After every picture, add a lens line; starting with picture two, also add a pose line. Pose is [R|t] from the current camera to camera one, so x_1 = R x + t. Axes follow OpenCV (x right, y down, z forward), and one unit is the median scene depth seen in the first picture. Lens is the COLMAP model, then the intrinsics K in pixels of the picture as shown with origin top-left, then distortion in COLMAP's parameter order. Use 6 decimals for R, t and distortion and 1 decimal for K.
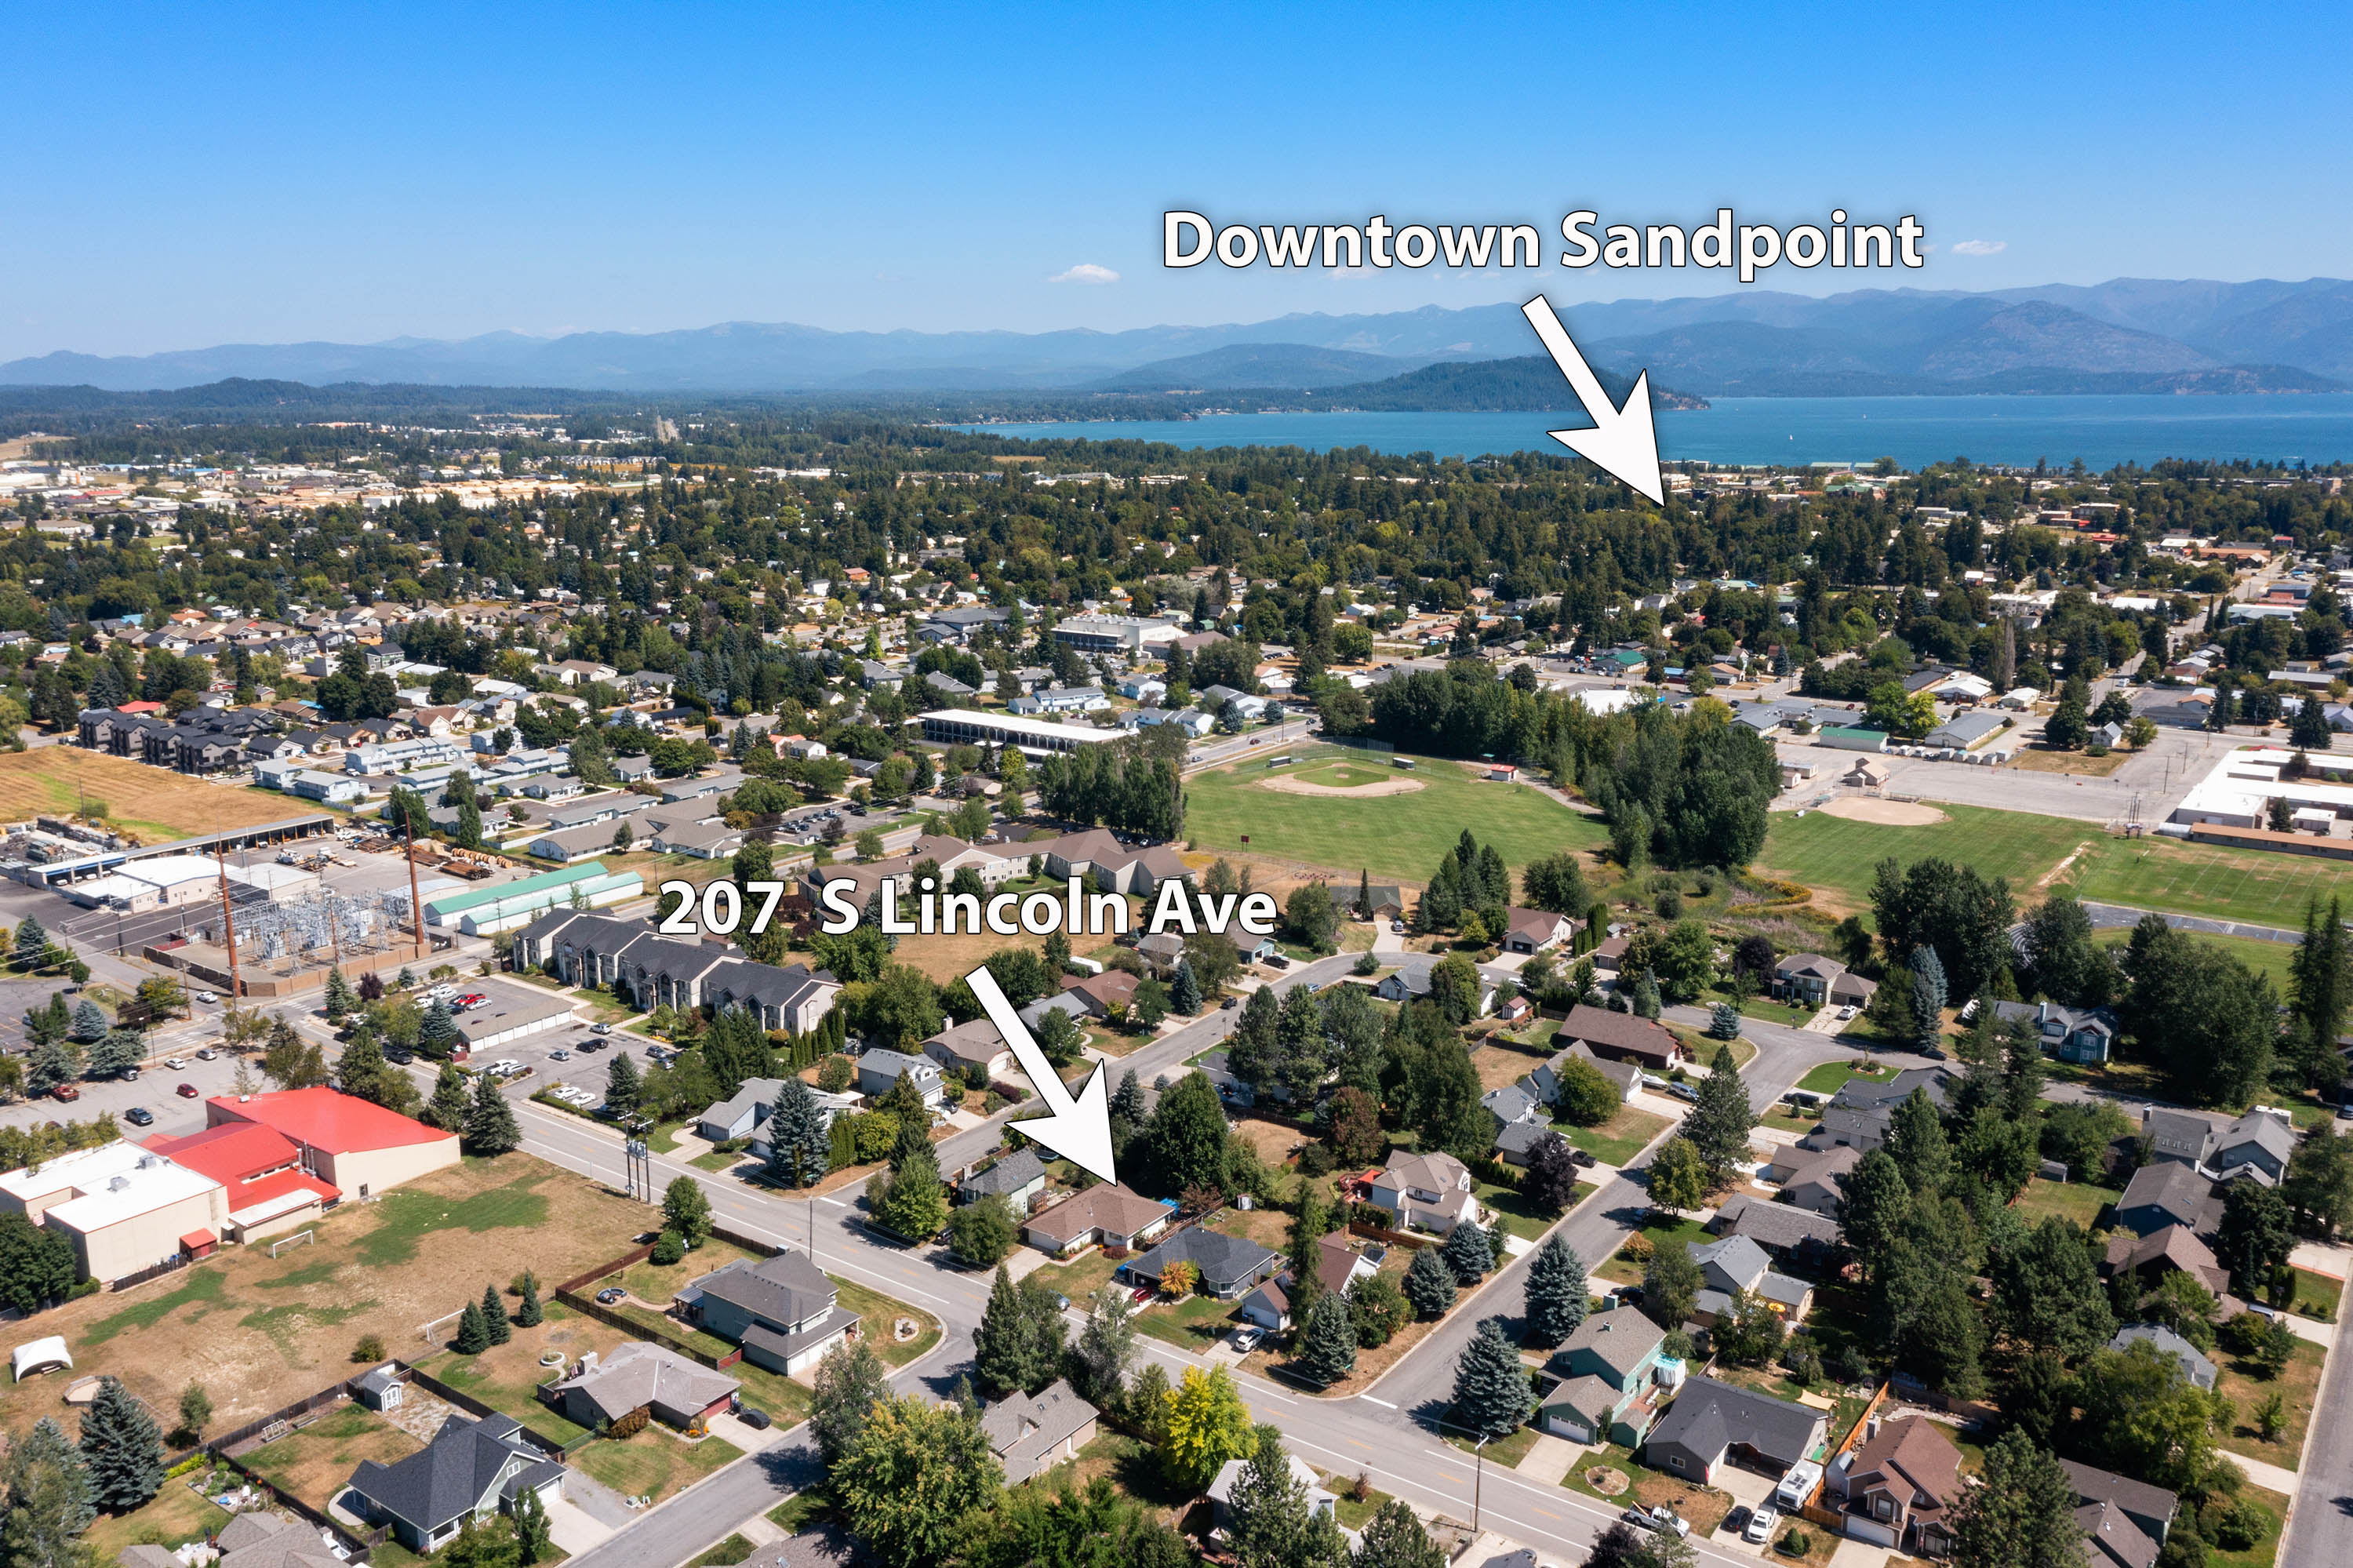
lens RADIAL K [[1868.1, 0, 1165.6], [0, 1868.1, 793.9], [0, 0, 1]] dist [0.005759, 0.004816]
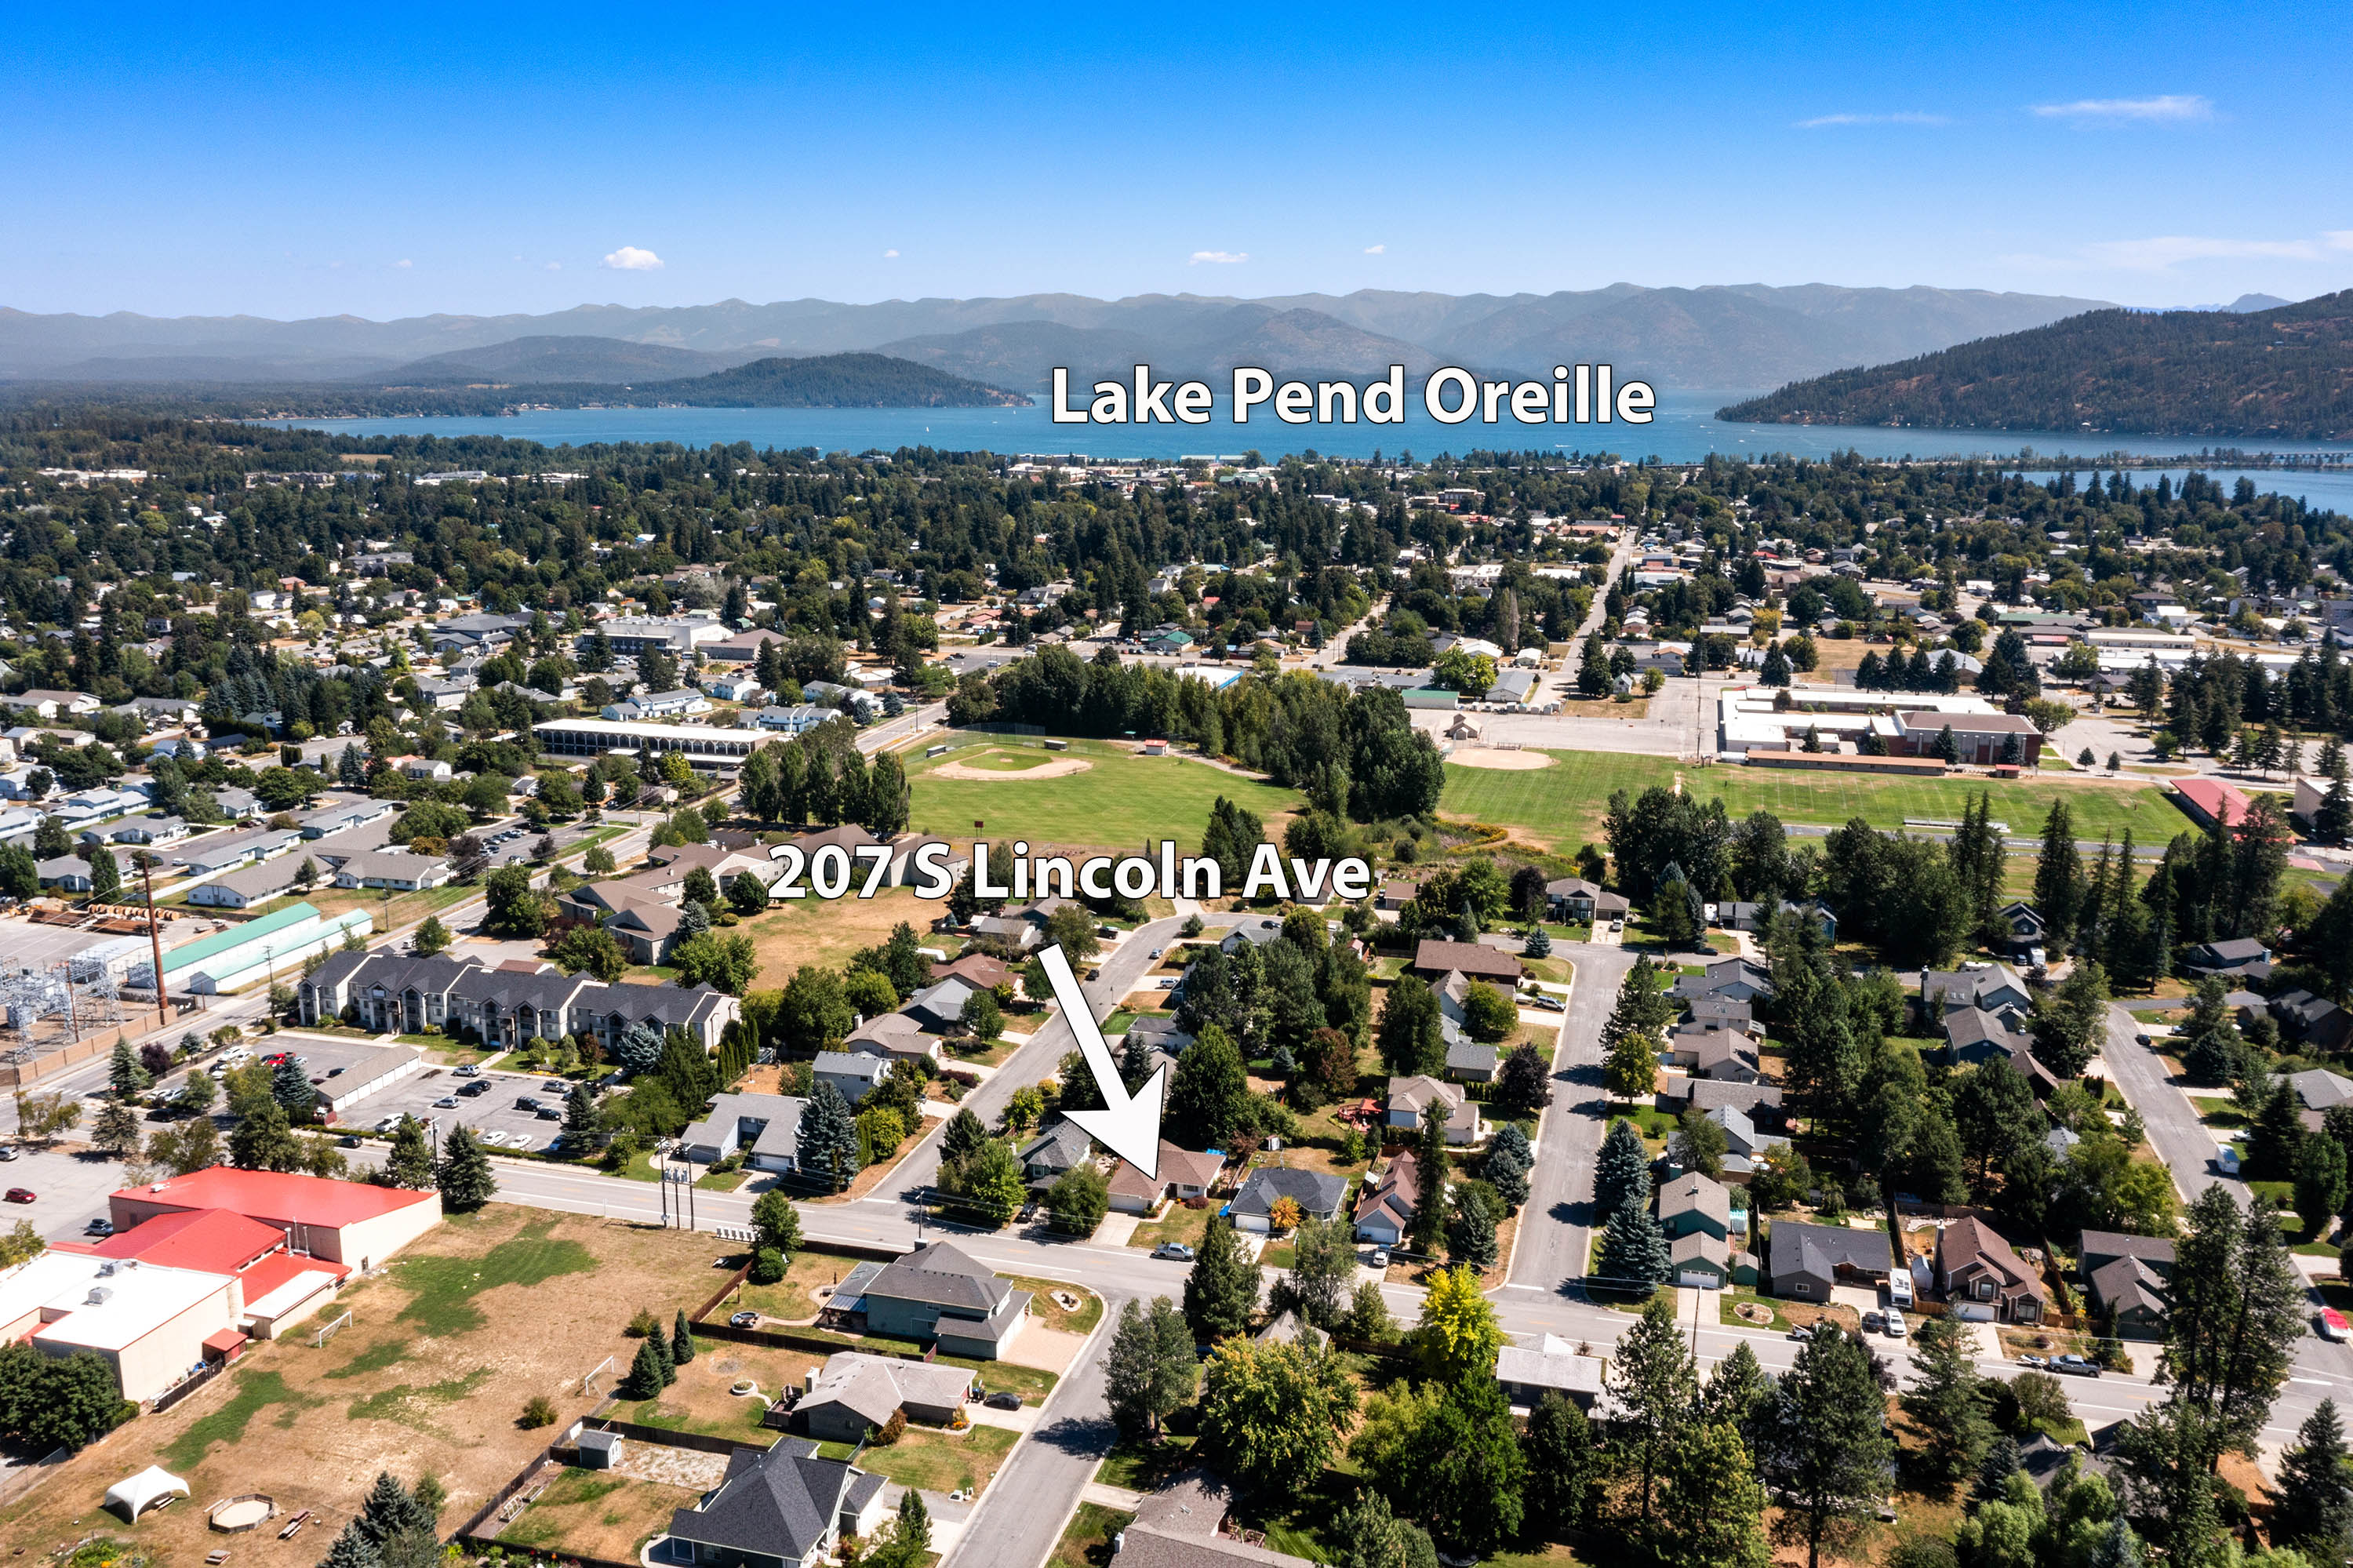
lens RADIAL K [[1868.1, 0, 1174.1], [0, 1868.1, 797.7], [0, 0, 1]] dist [0.005759, 0.004816]
pose [[0.934864, -0.070953, 0.347844, -0.269968], [0.069619, 0.997440, 0.016349, 0.000715], [-0.348113, 0.008933, 0.937410, 0.015281]]
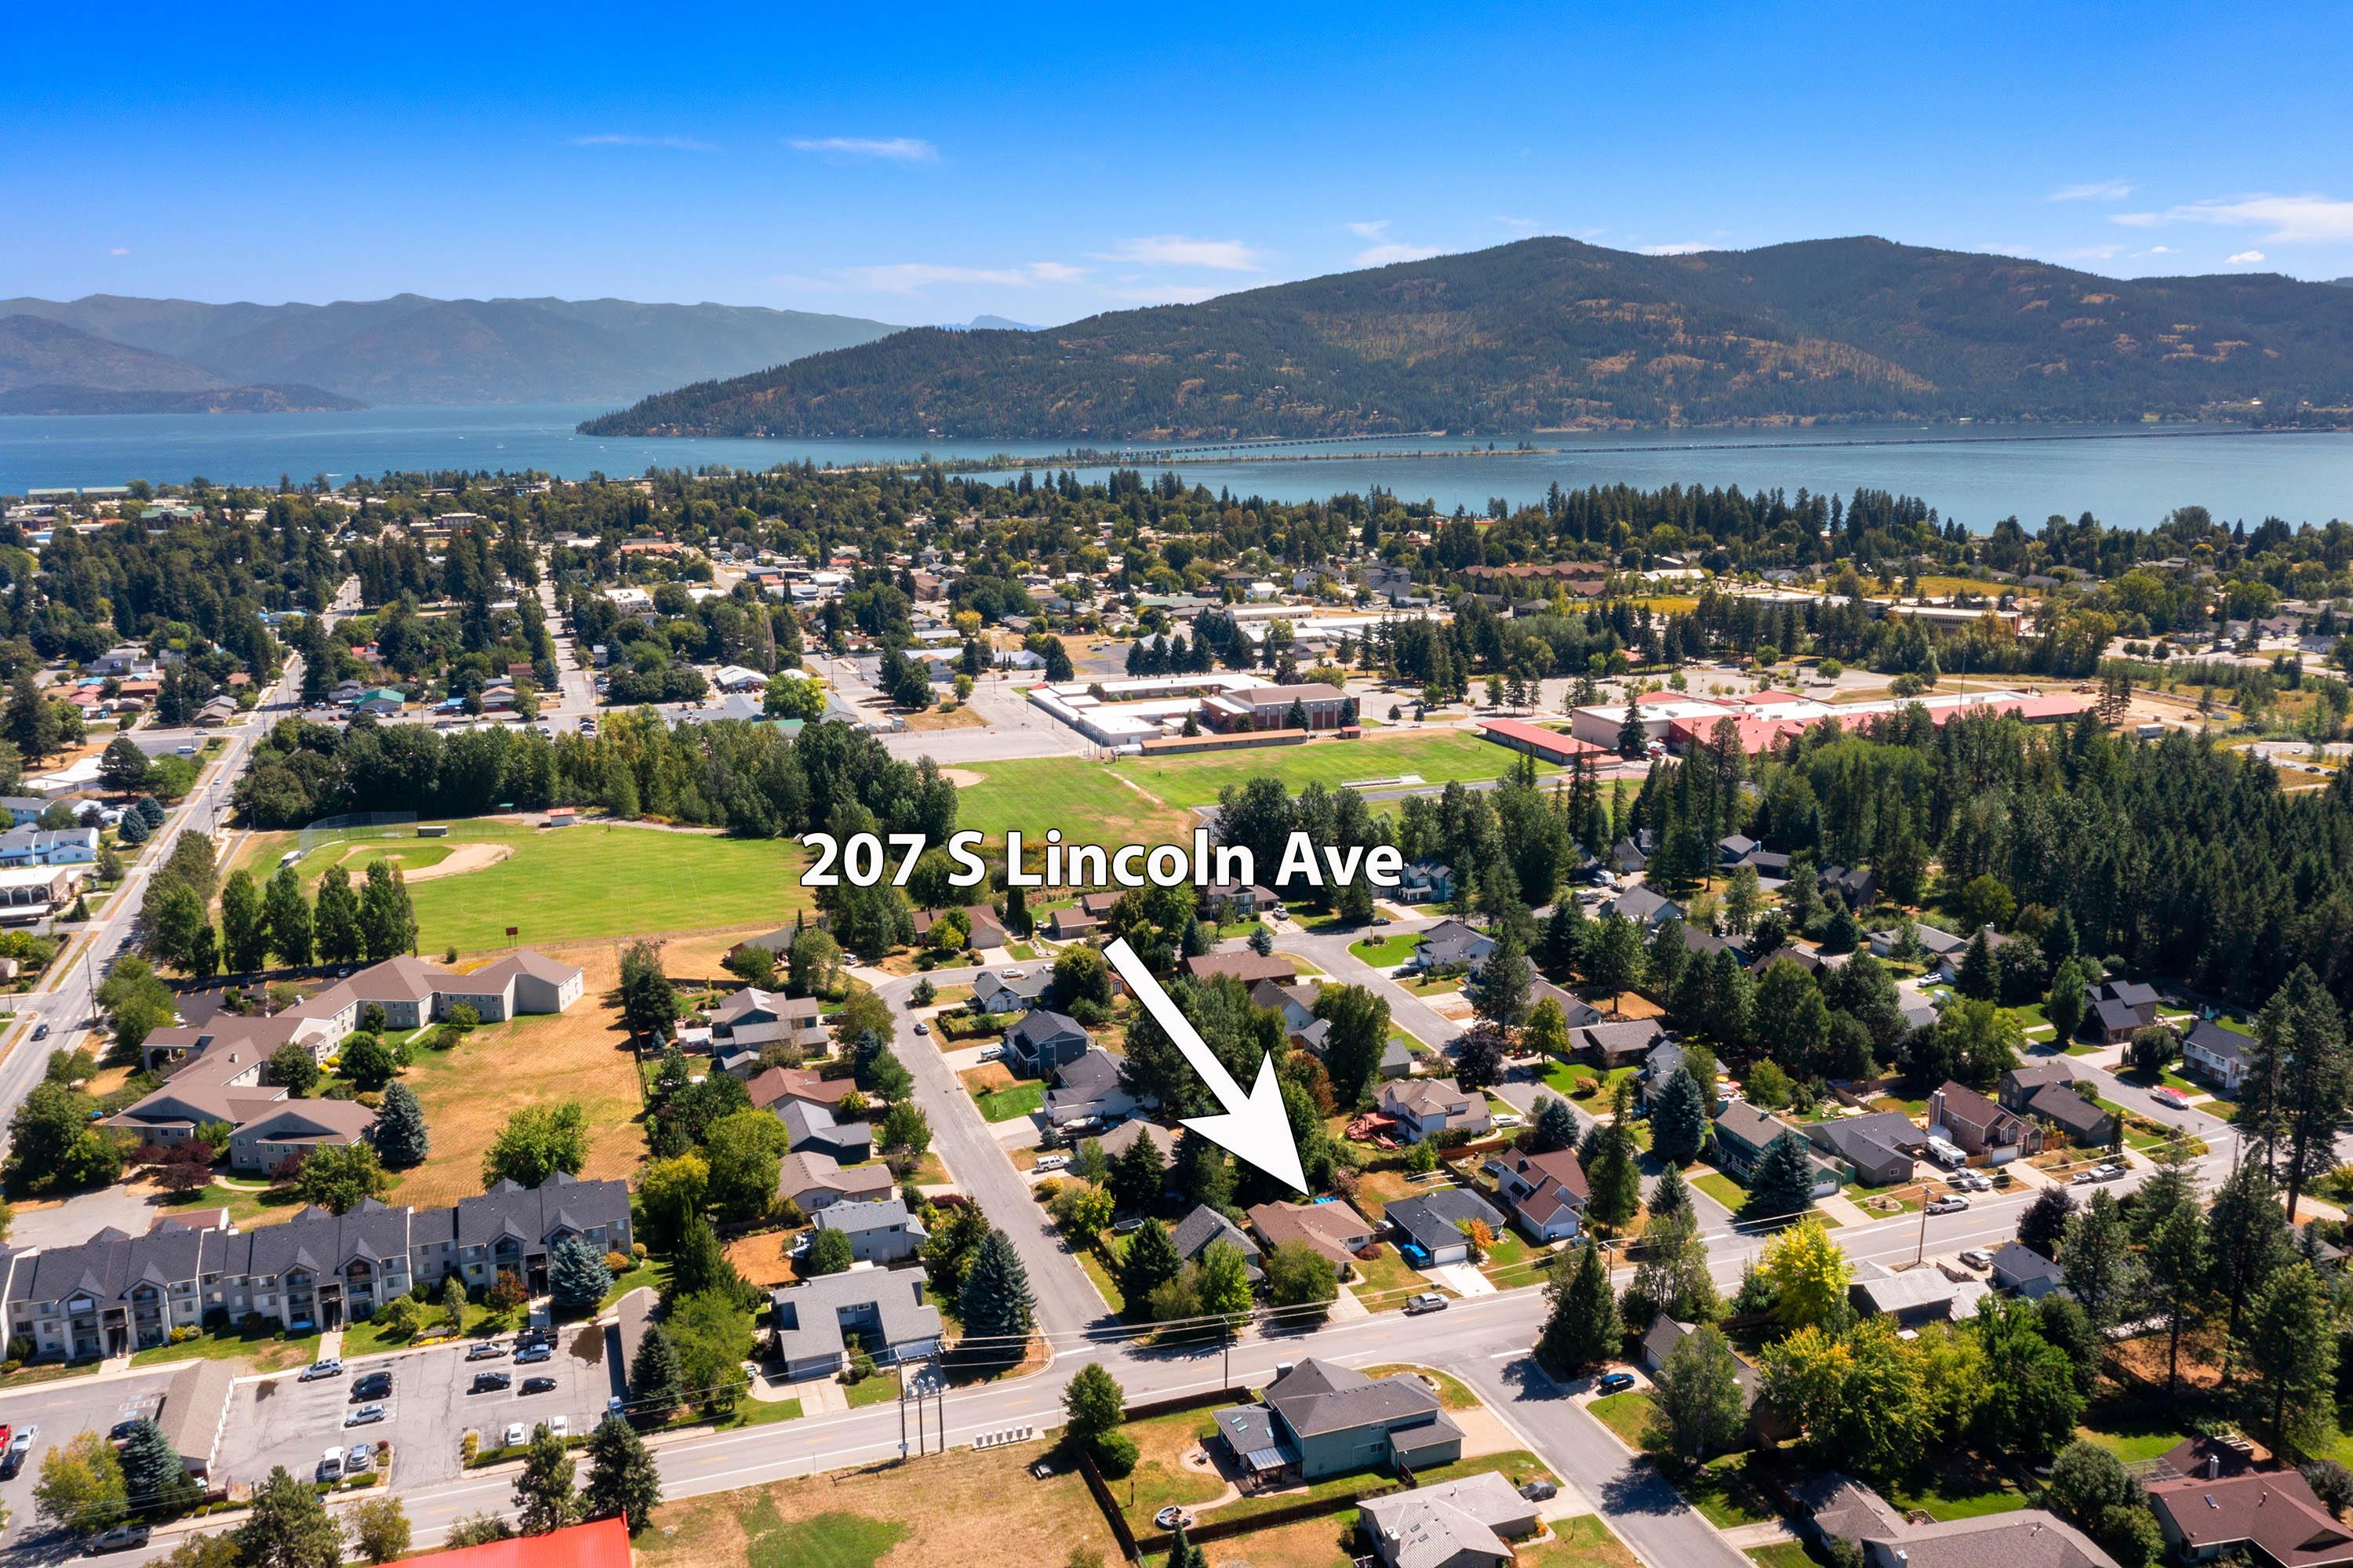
lens RADIAL K [[1868.1, 0, 1175.0], [0, 1868.1, 769.3], [0, 0, 1]] dist [0.005759, 0.004816]
pose [[0.560018, -0.165614, 0.811758, -0.595647], [0.183556, 0.980268, 0.073360, -0.069984], [-0.807890, 0.107920, 0.579367, 0.333270]]
